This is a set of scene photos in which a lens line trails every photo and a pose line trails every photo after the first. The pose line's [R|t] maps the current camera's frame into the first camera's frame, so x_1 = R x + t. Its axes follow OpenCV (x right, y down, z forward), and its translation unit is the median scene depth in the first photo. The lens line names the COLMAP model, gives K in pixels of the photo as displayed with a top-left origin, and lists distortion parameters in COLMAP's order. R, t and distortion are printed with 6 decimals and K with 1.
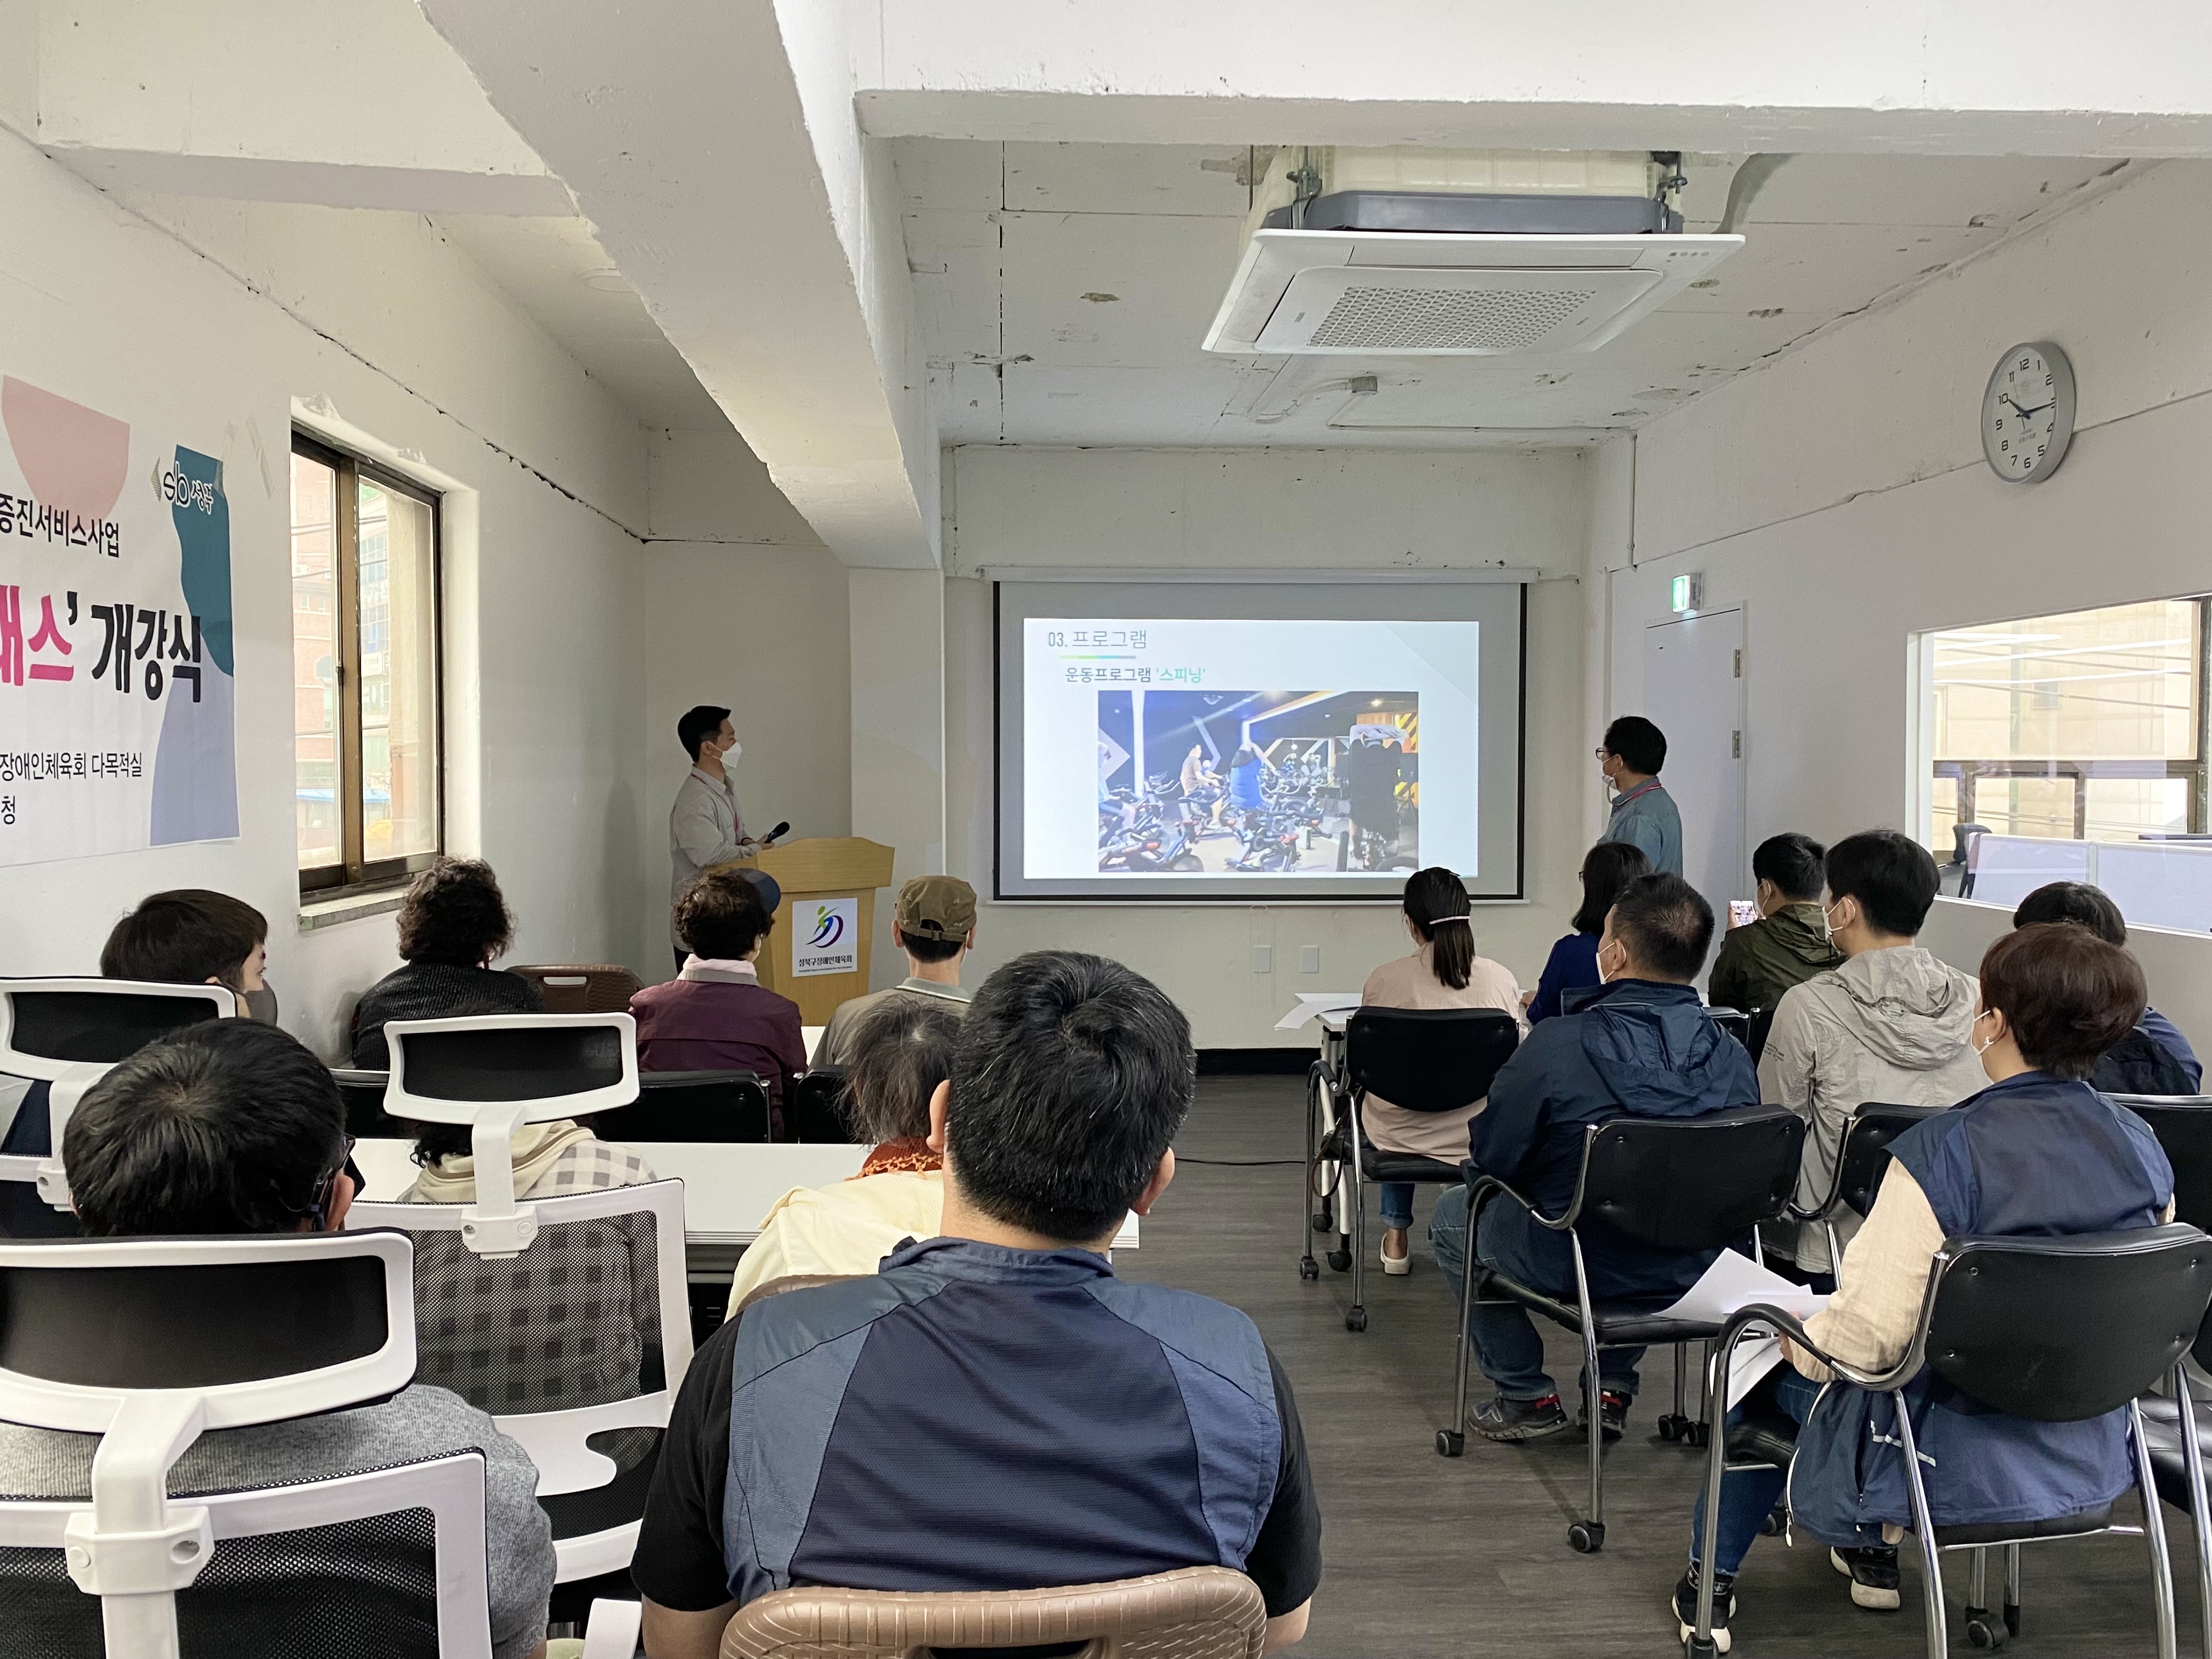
lens RADIAL K [[1838.4, 0, 1090.5], [0, 1838.4, 835.5], [0, 0, 1]] dist [0.107857, -0.254396]
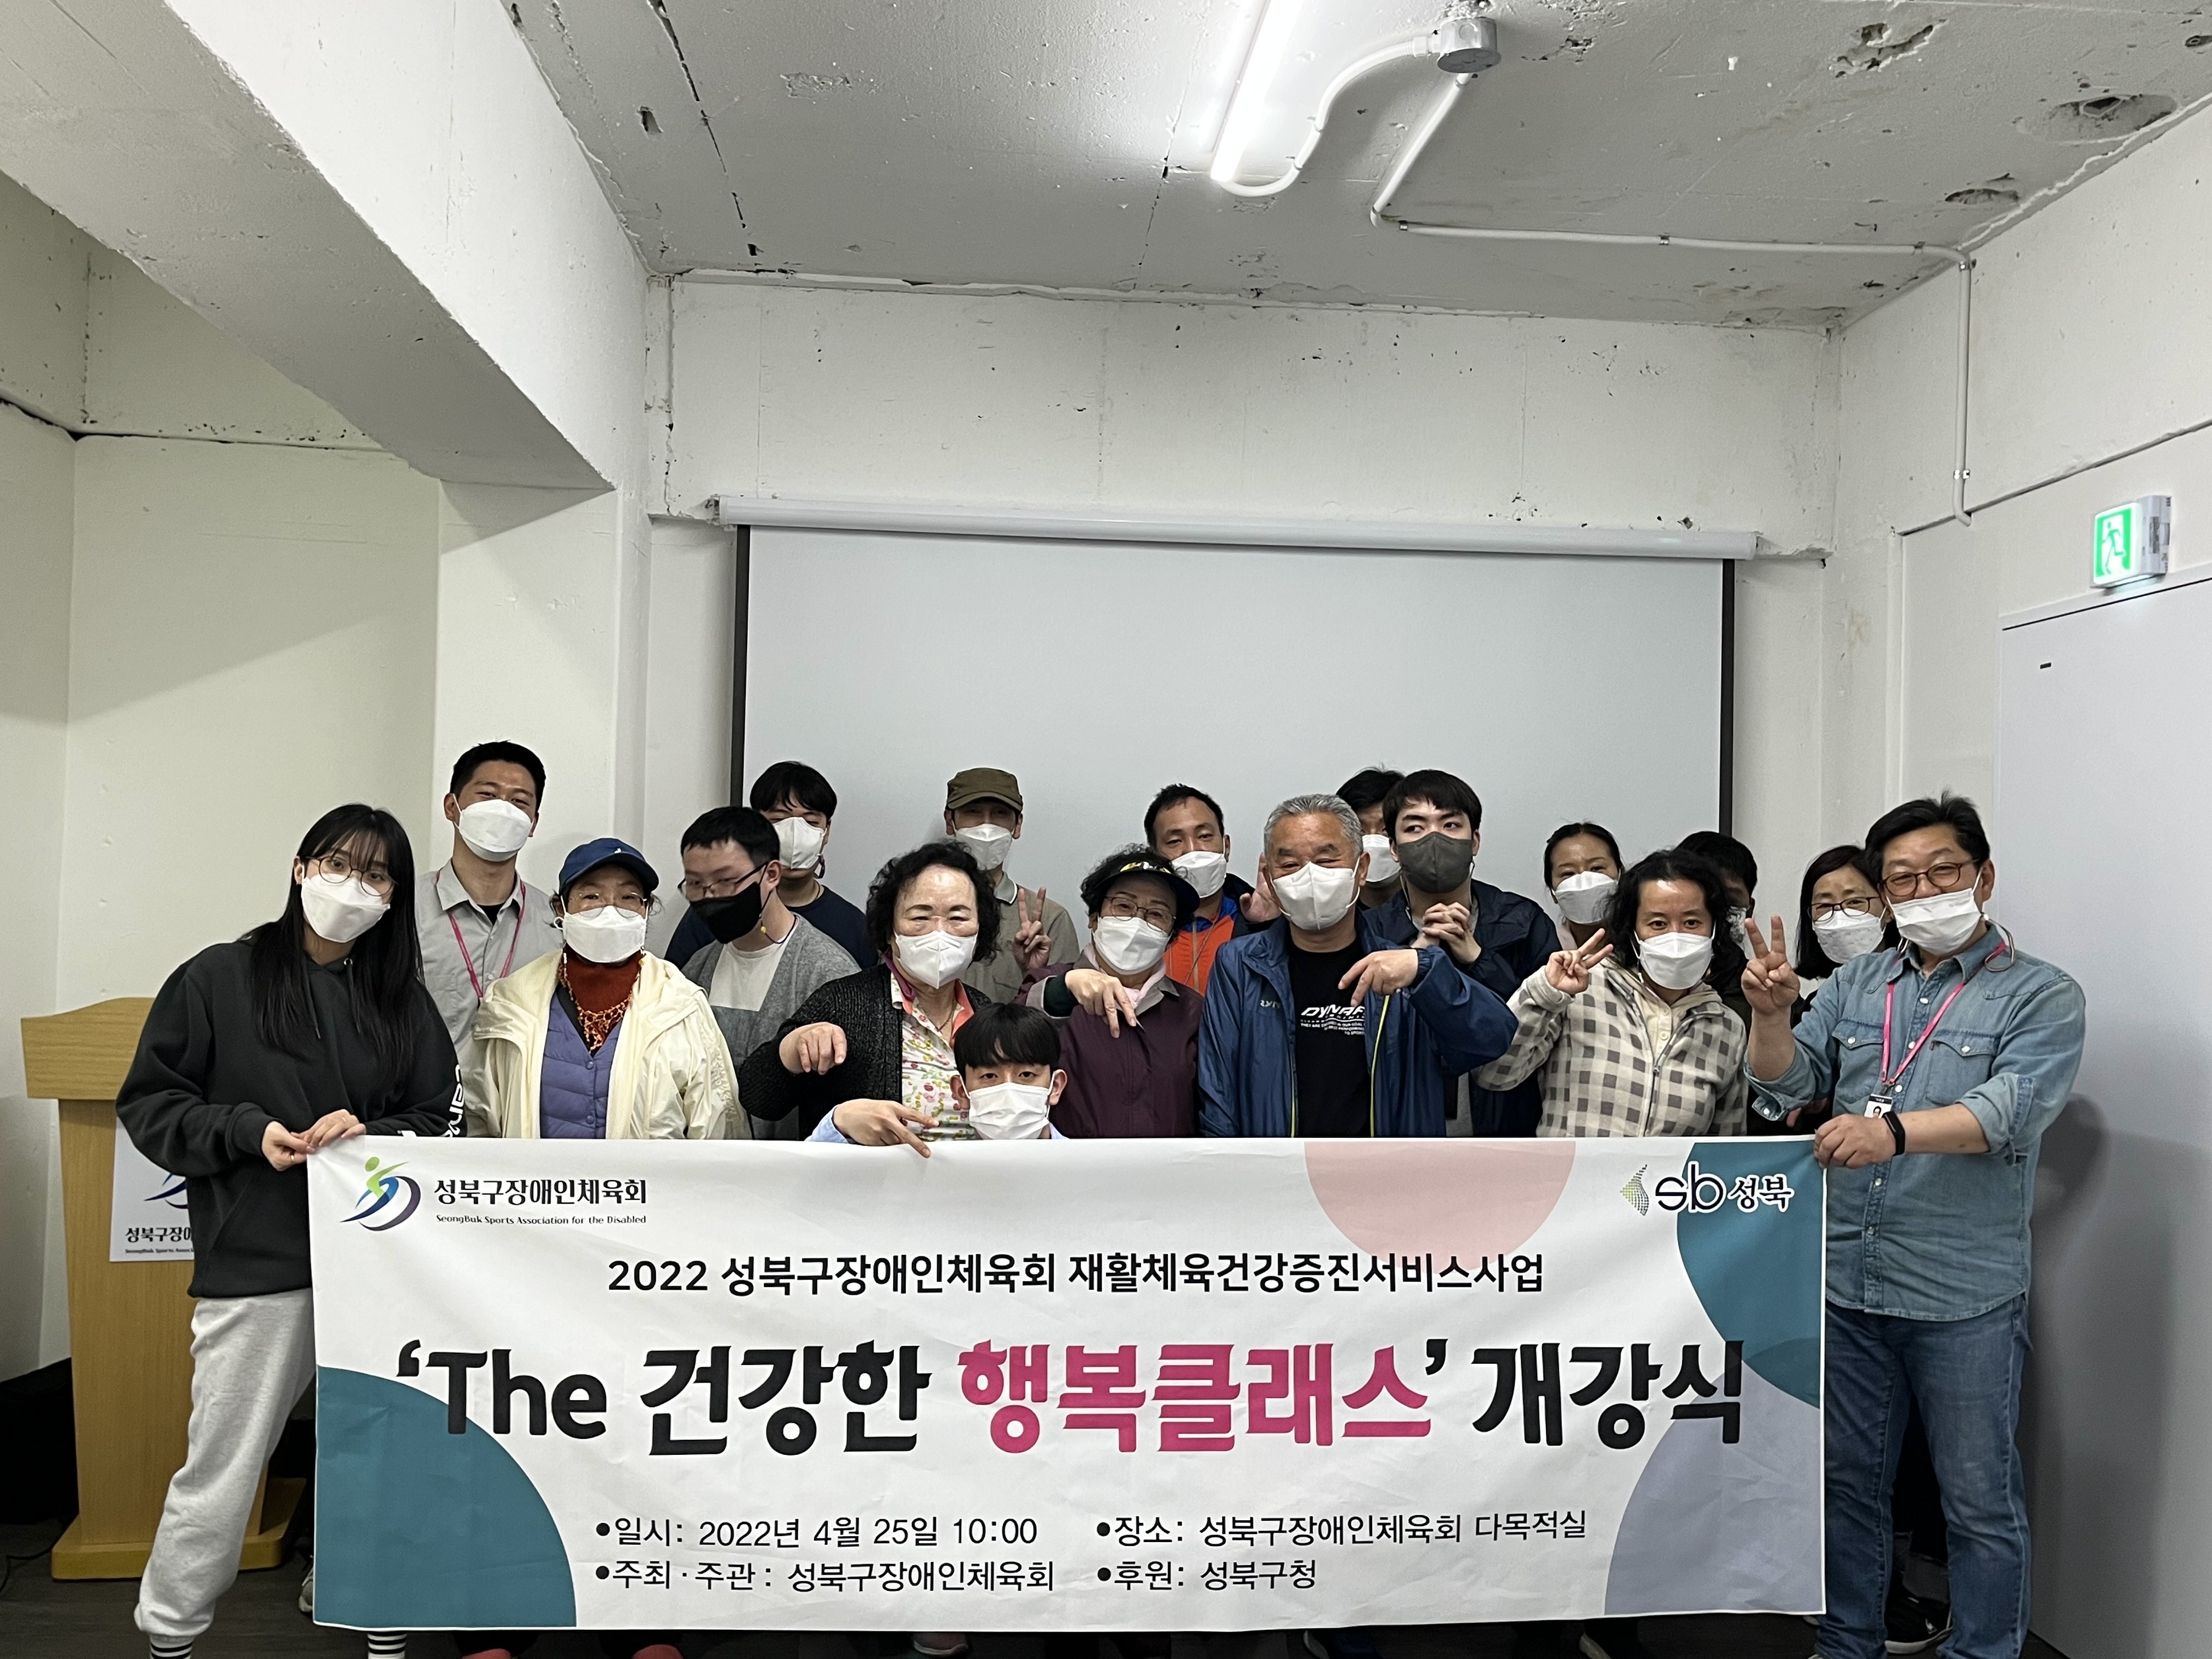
lens RADIAL K [[2021.6, 0, 1090.4], [0, 2021.6, 828.7], [0, 0, 1]] dist [0.068254, -0.126238]
pose [[0.999682, 0.023602, 0.008856, 0.070097], [-0.022942, 0.997393, -0.068411, -0.021349], [-0.010448, 0.068186, 0.997618, 0.650456]]
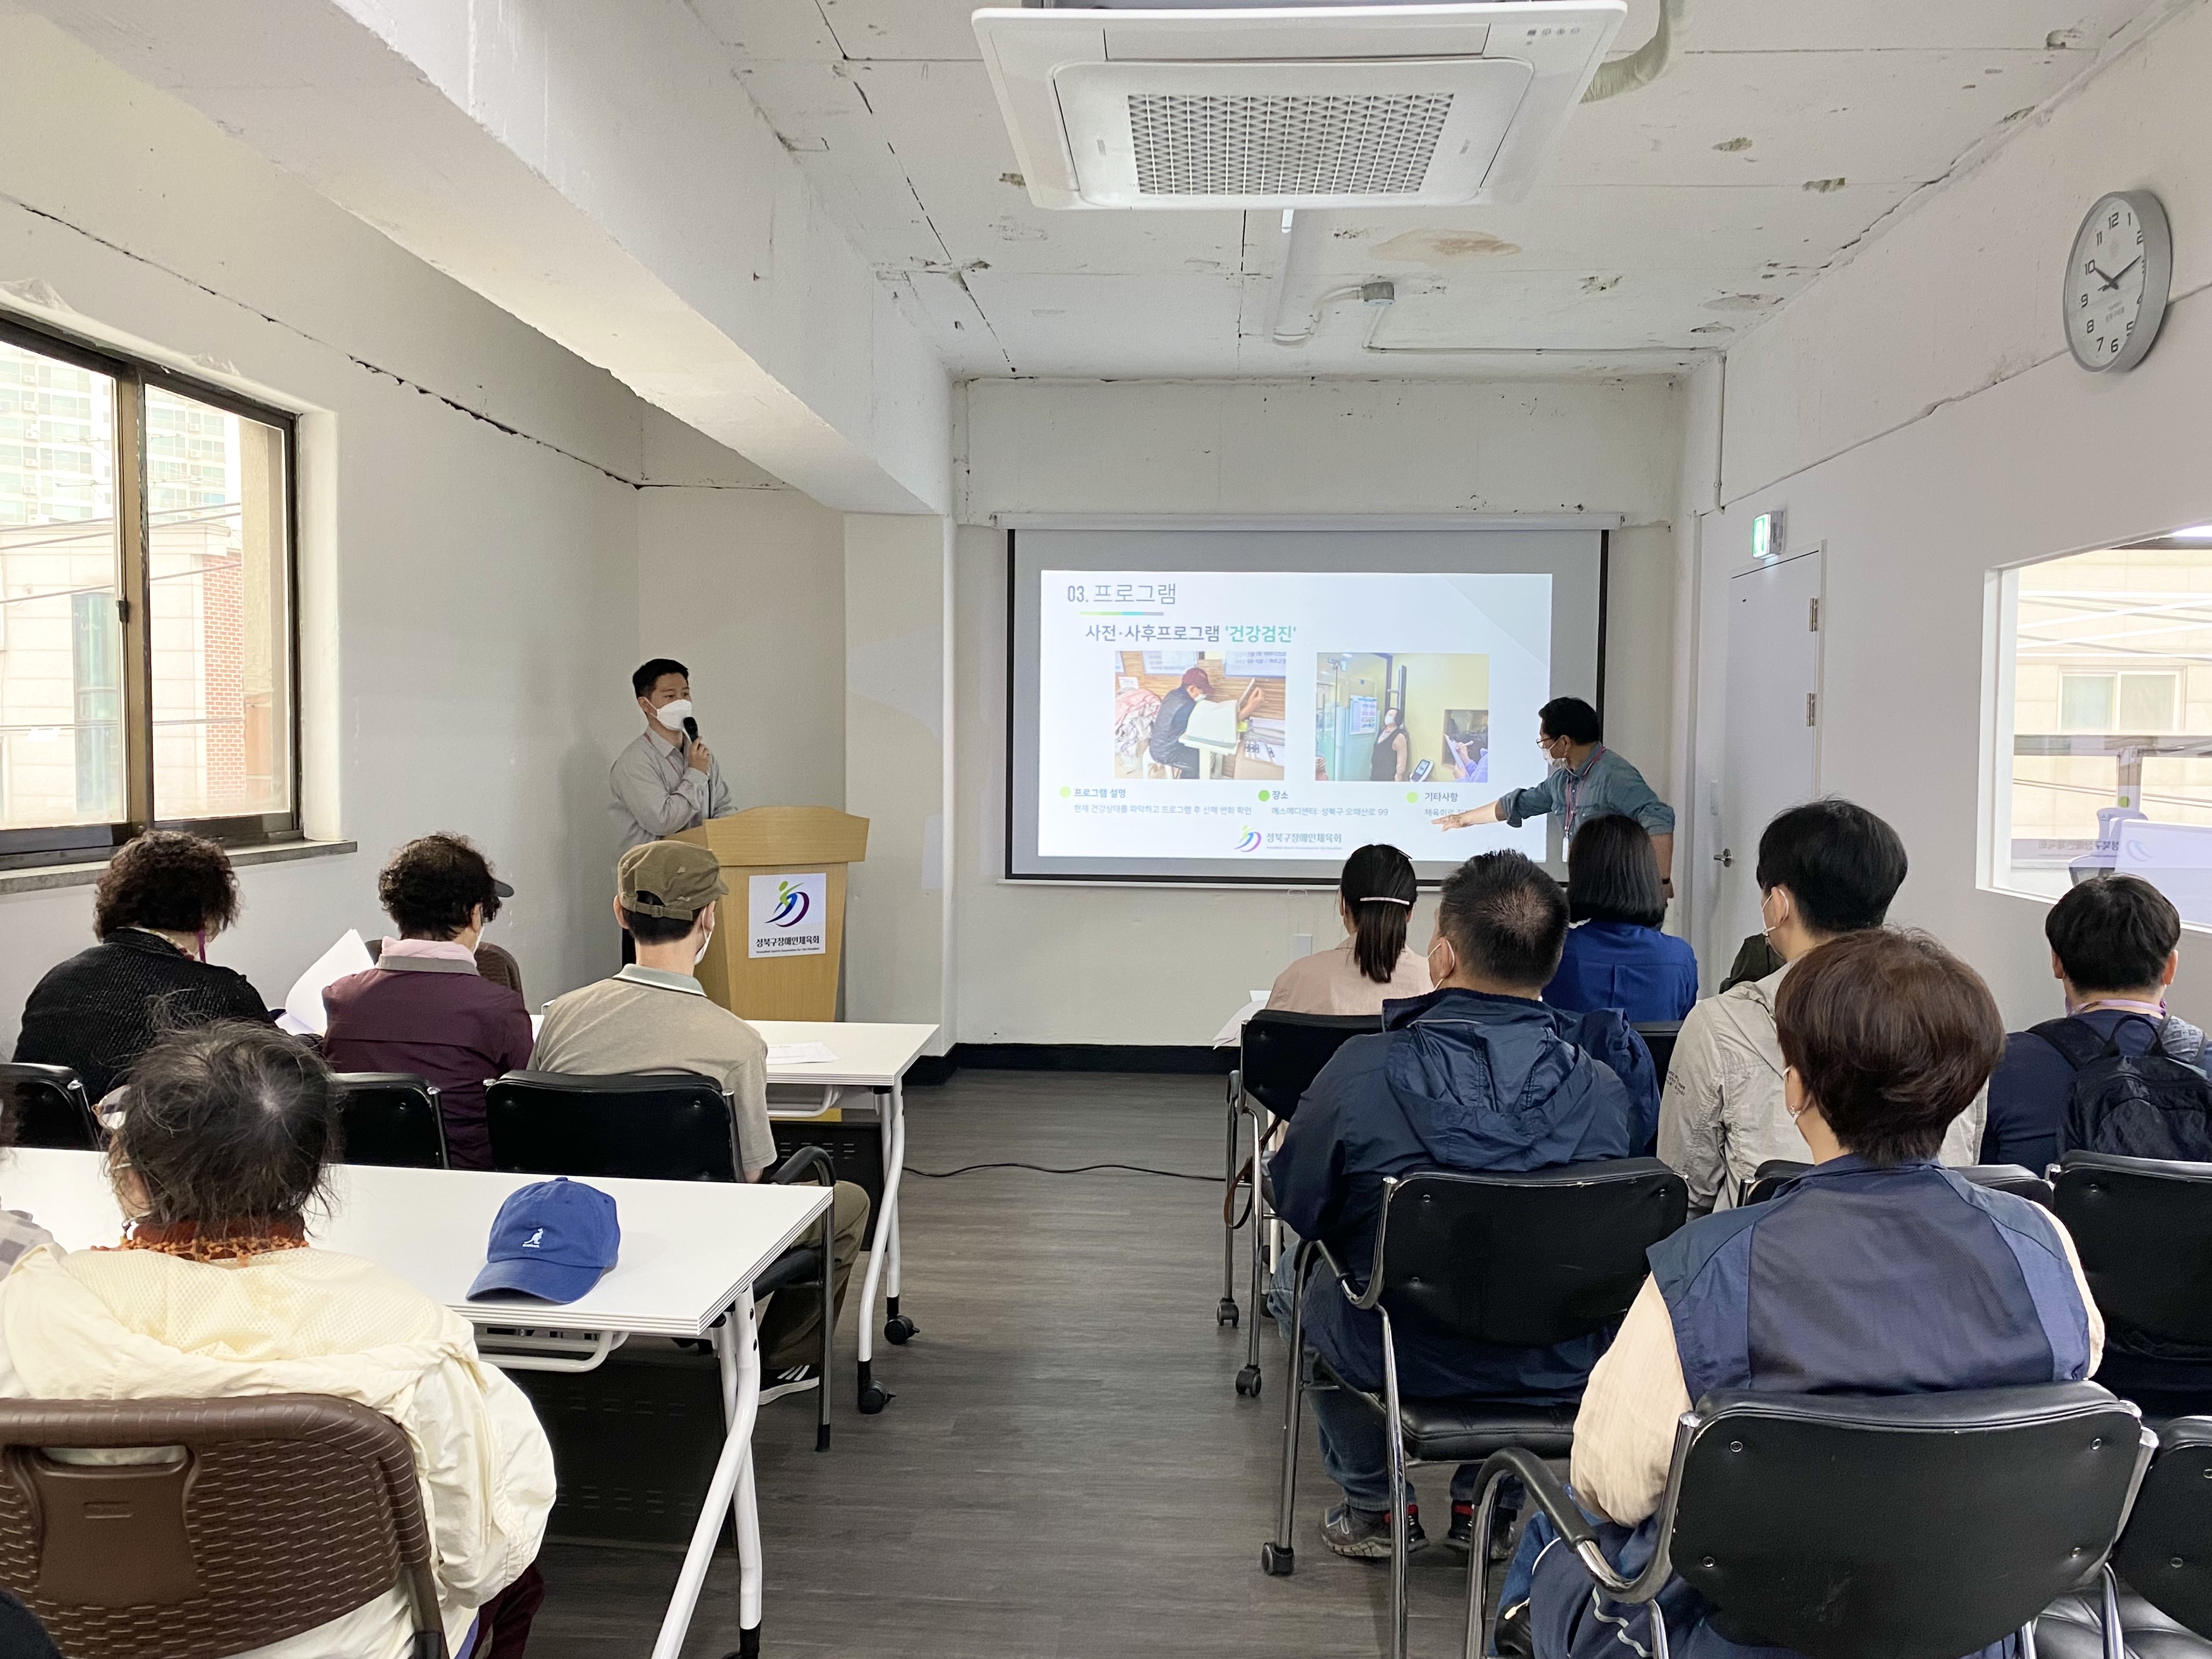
lens RADIAL K [[1835.2, 0, 1114.3], [0, 1835.2, 851.5], [0, 0, 1]] dist [0.087572, -0.153299]
pose [[0.994467, 0.015877, -0.103843, 0.148726], [-0.013958, 0.999719, 0.019181, 0.005046], [0.104119, -0.017625, 0.994409, 0.147616]]
